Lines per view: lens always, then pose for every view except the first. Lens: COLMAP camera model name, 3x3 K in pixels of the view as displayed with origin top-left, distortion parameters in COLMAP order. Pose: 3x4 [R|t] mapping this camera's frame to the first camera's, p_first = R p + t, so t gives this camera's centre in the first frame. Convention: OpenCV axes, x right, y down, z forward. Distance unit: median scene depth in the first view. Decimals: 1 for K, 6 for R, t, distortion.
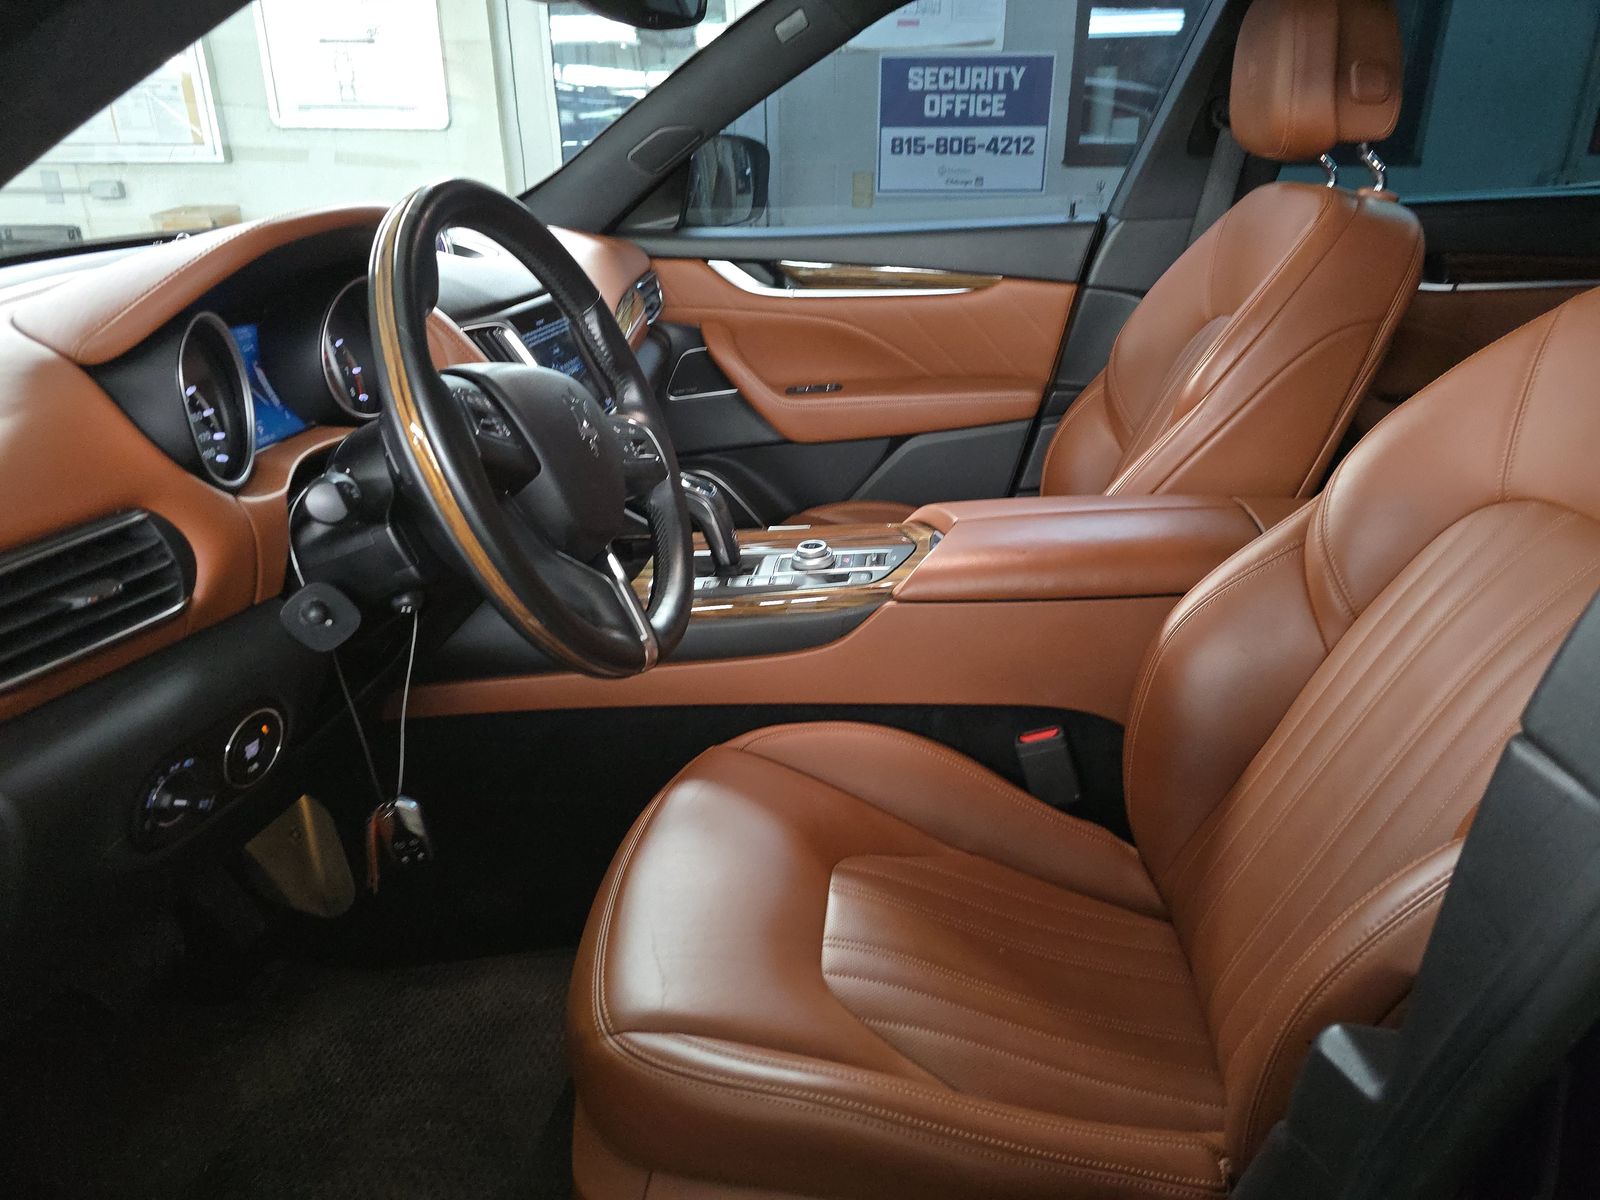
lens RADIAL K [[1100.9, 0, 807.6], [0, 1100.9, 637.3], [0, 0, 1]] dist [0.052906, -0.043682]
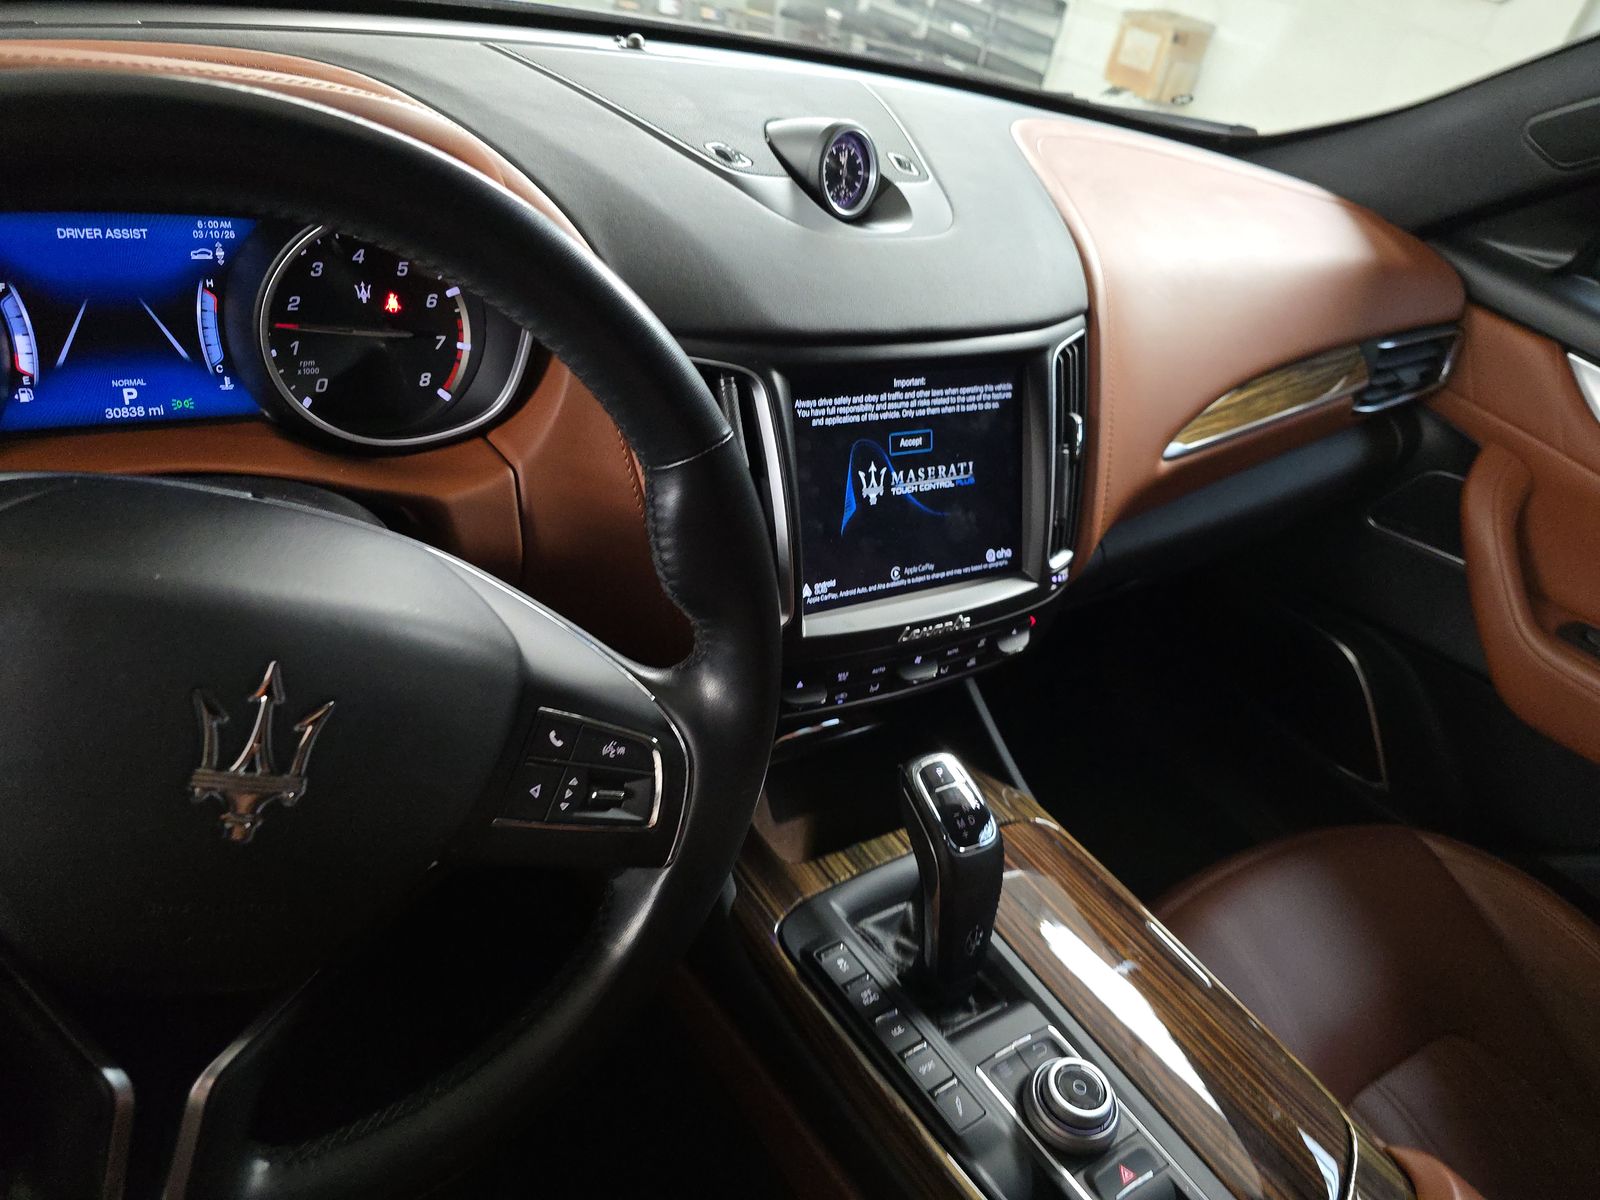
lens RADIAL K [[1082.4, 0, 807.4], [0, 1082.4, 592.8], [0, 0, 1]] dist [0.011256, -0.017298]
pose [[0.601559, 0.565660, -0.564052, 0.046841], [-0.498972, 0.817482, 0.287662, -0.206799], [0.623822, 0.108401, 0.774013, 0.371822]]
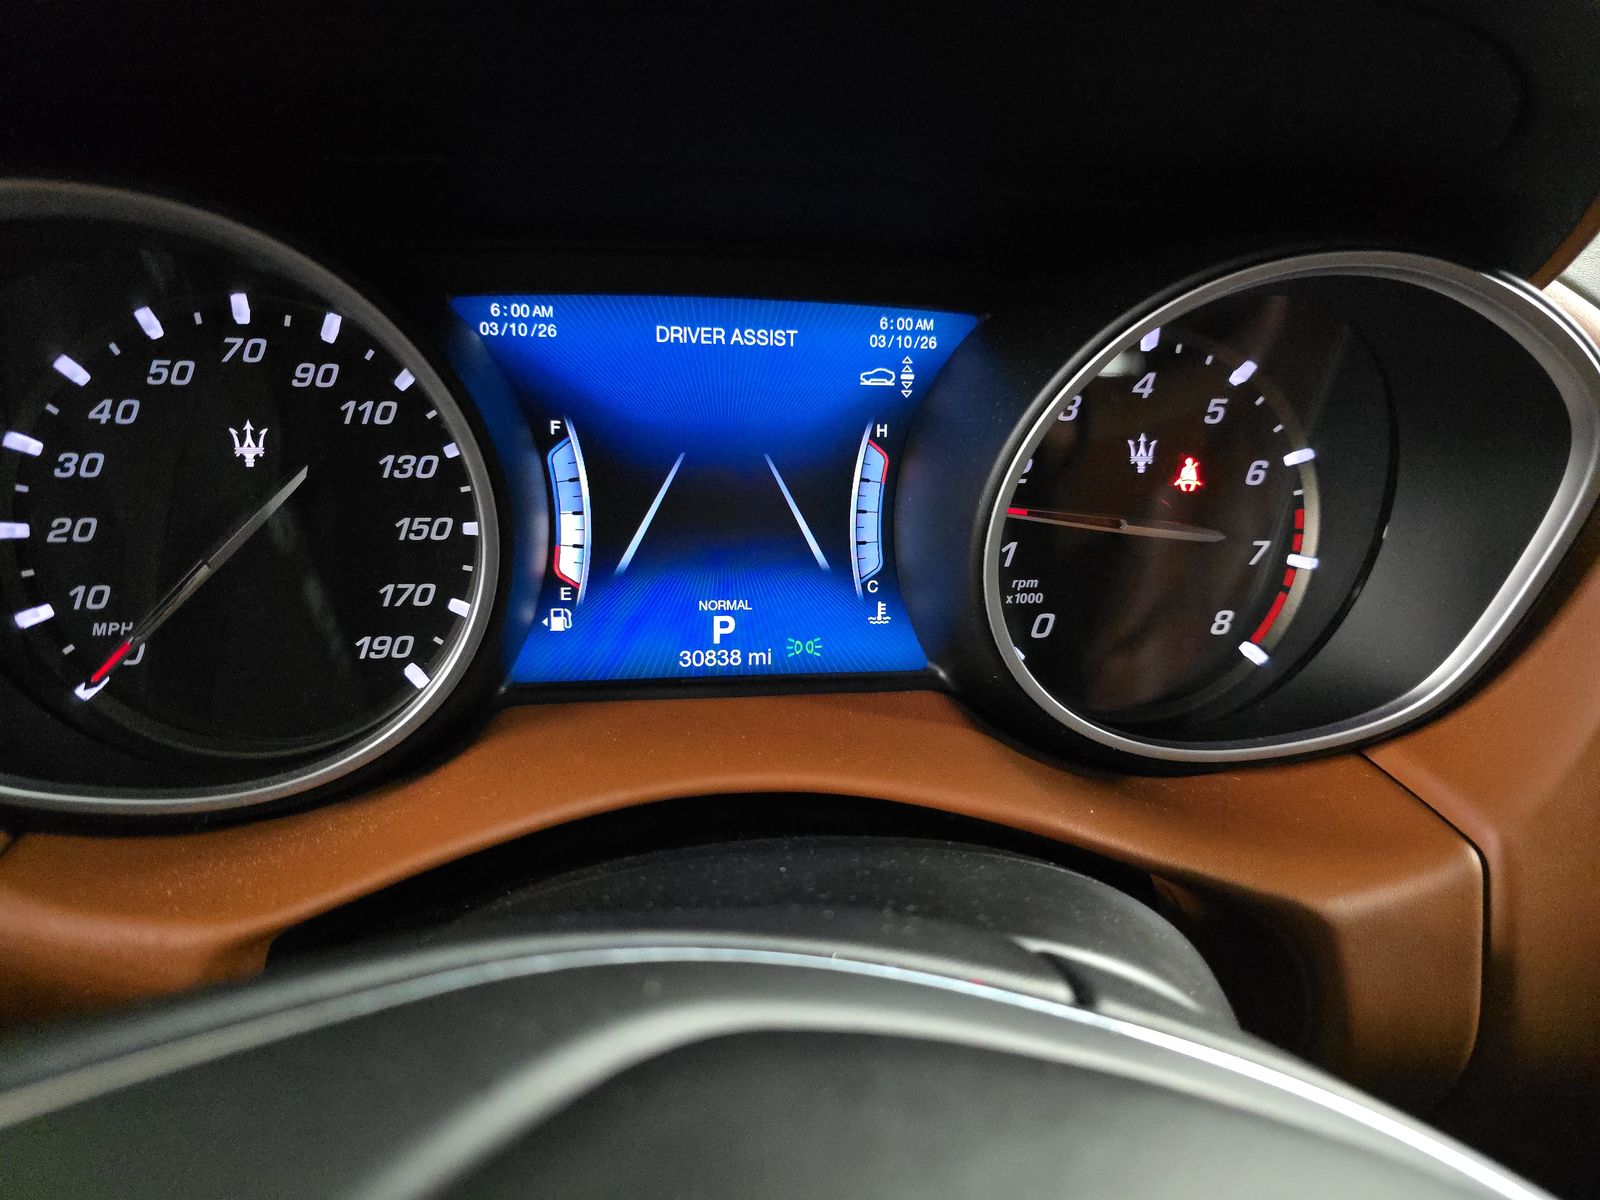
lens RADIAL K [[1082.4, 0, 807.4], [0, 1082.4, 592.8], [0, 0, 1]] dist [0.011256, -0.017298]
pose [[0.284433, 0.492743, -0.822376, -0.109048], [-0.460245, 0.822675, 0.333738, -0.144858], [0.840995, 0.283568, 0.460778, 0.410149]]
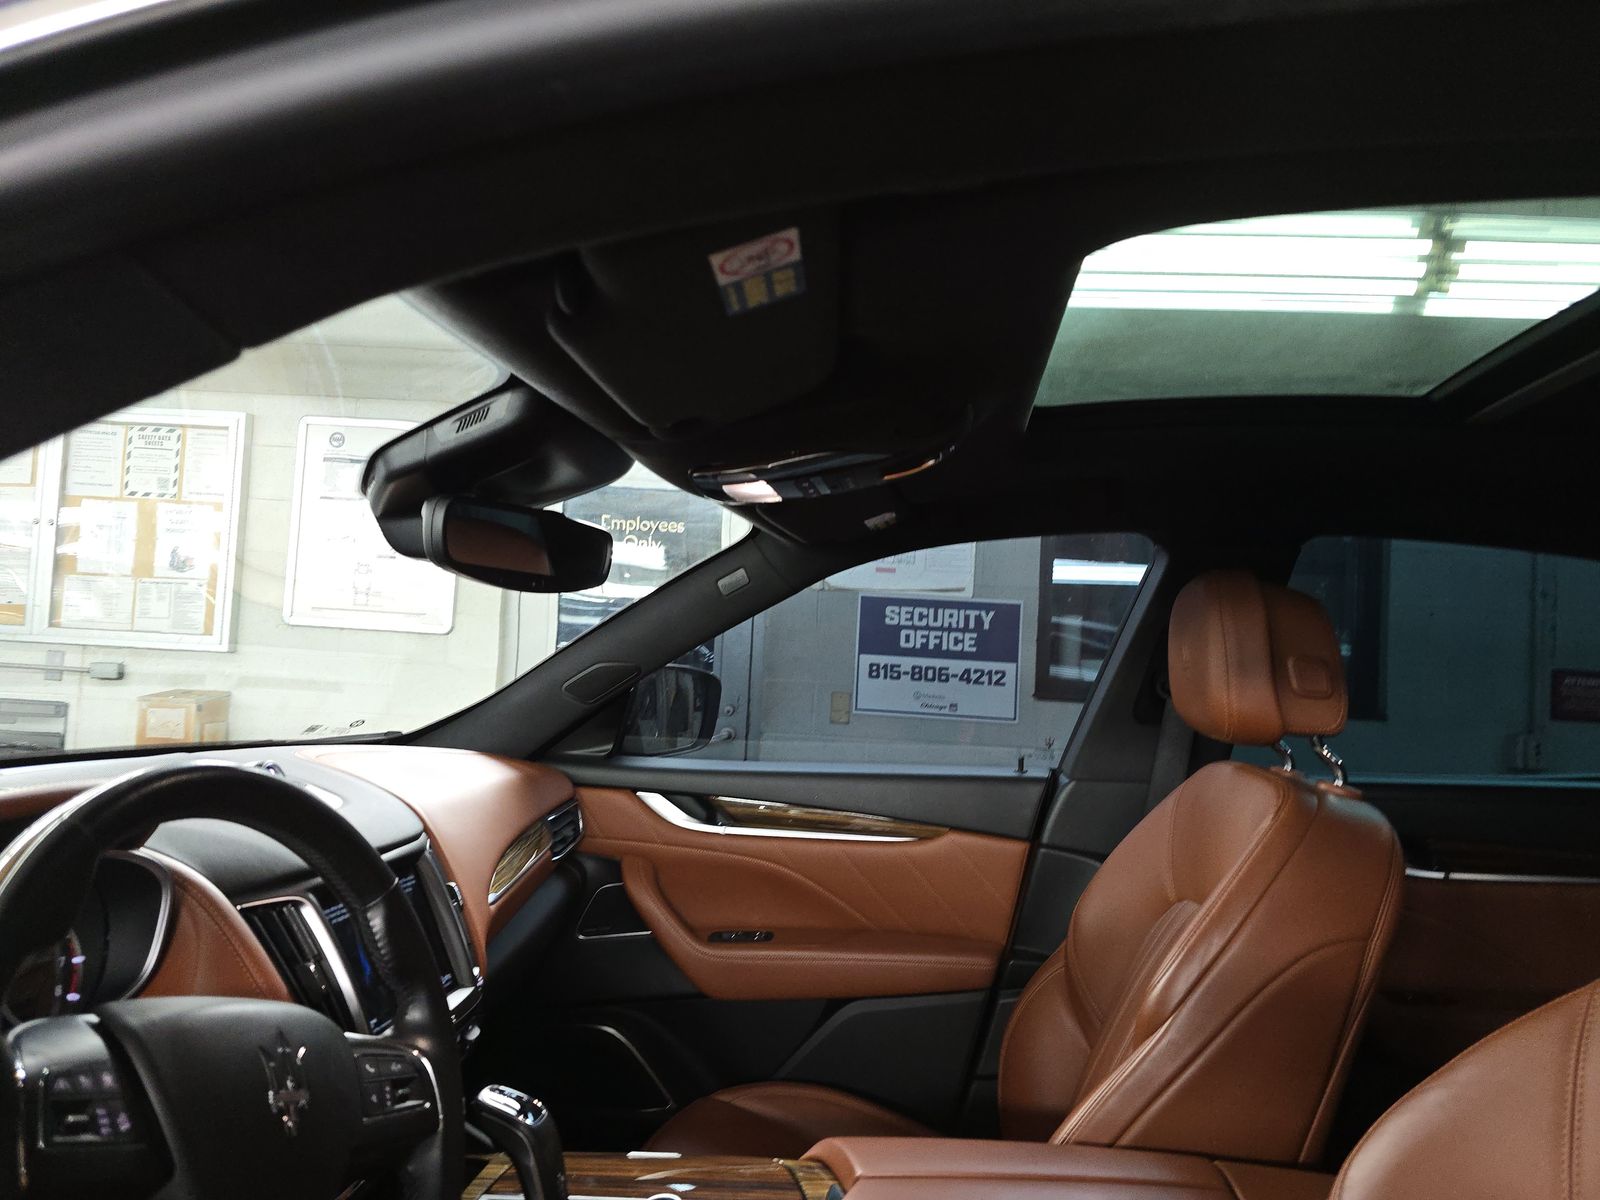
lens RADIAL K [[1096.8, 0, 819.4], [0, 1096.8, 598.4], [0, 0, 1]] dist [0.058574, -0.037192]
pose [[0.998538, 0.053398, -0.008372, 0.061480], [-0.051549, 0.894268, -0.444554, -0.078357], [-0.016251, 0.444336, 0.895713, 0.090849]]
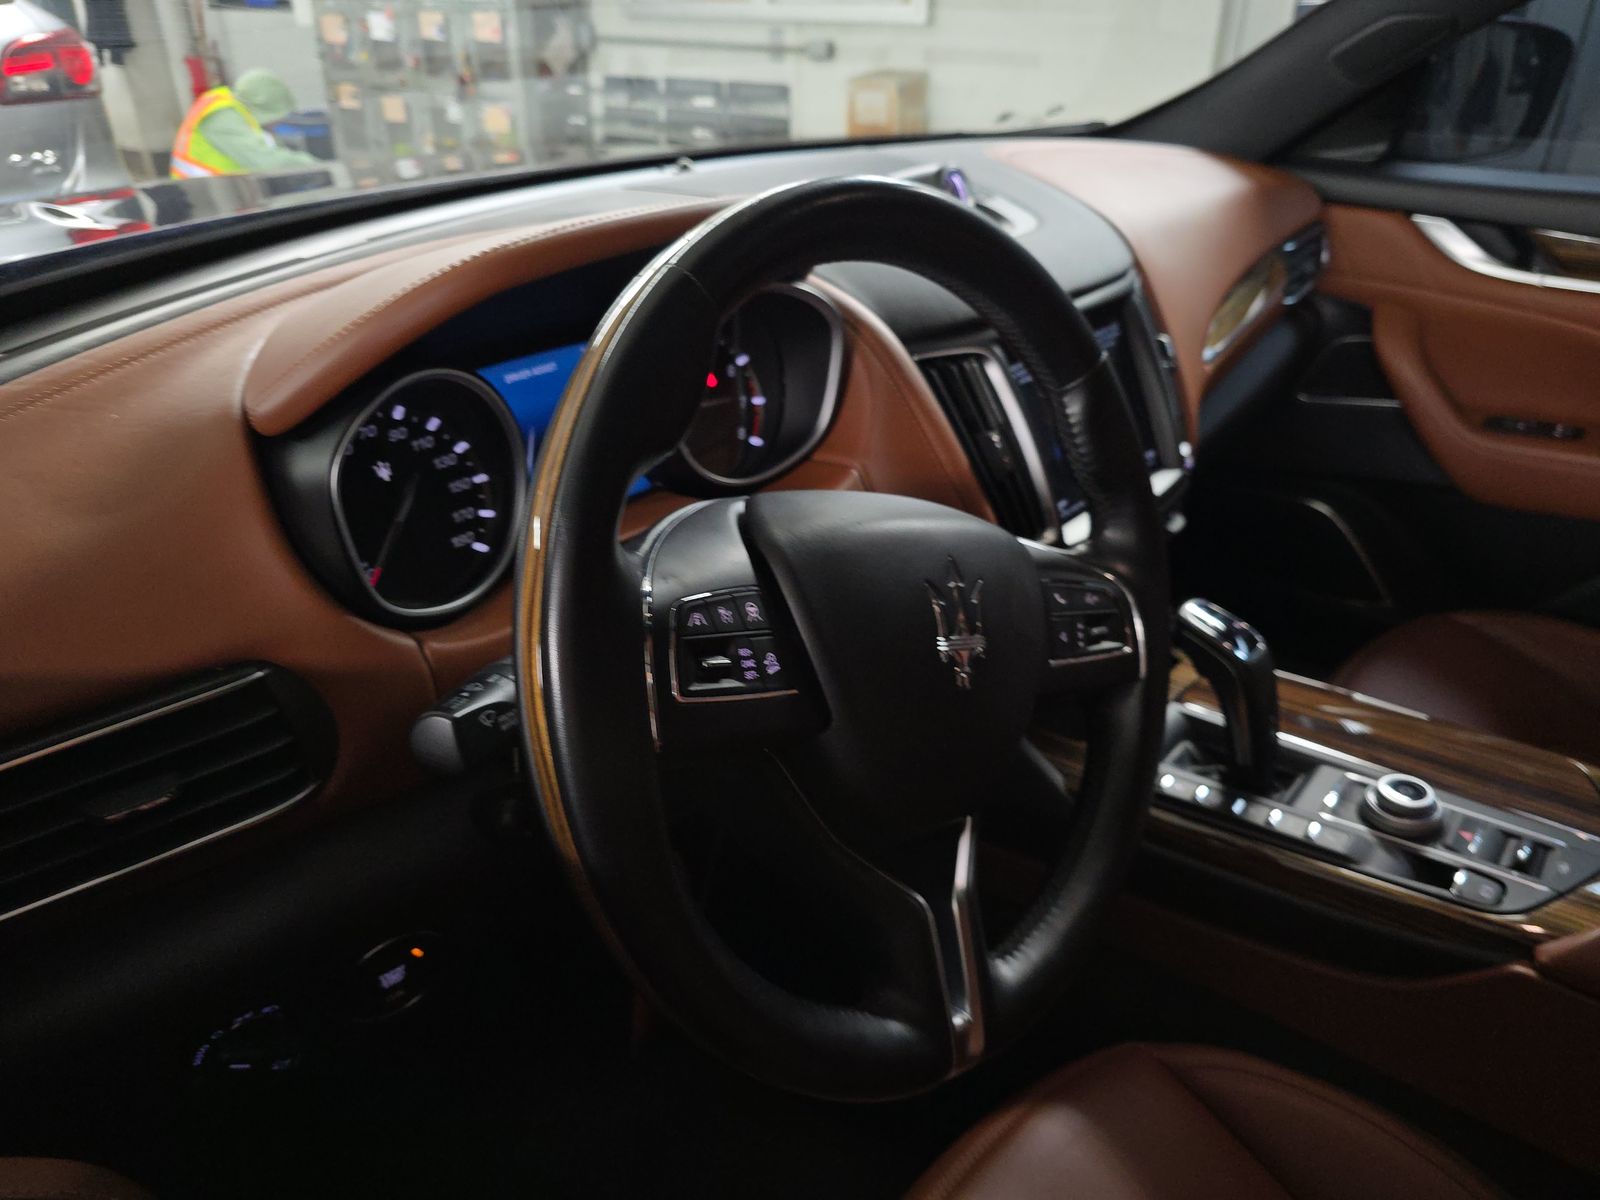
lens RADIAL K [[1122.3, 0, 800.0], [0, 1122.3, 600.0], [0, 0, 1]] dist [0.024062, -0.044821]
pose [[0.825919, 0.274194, -0.492620, 0.002918], [-0.233105, 0.961664, 0.144445, -0.123183], [0.513341, -0.004468, 0.858173, 0.215539]]
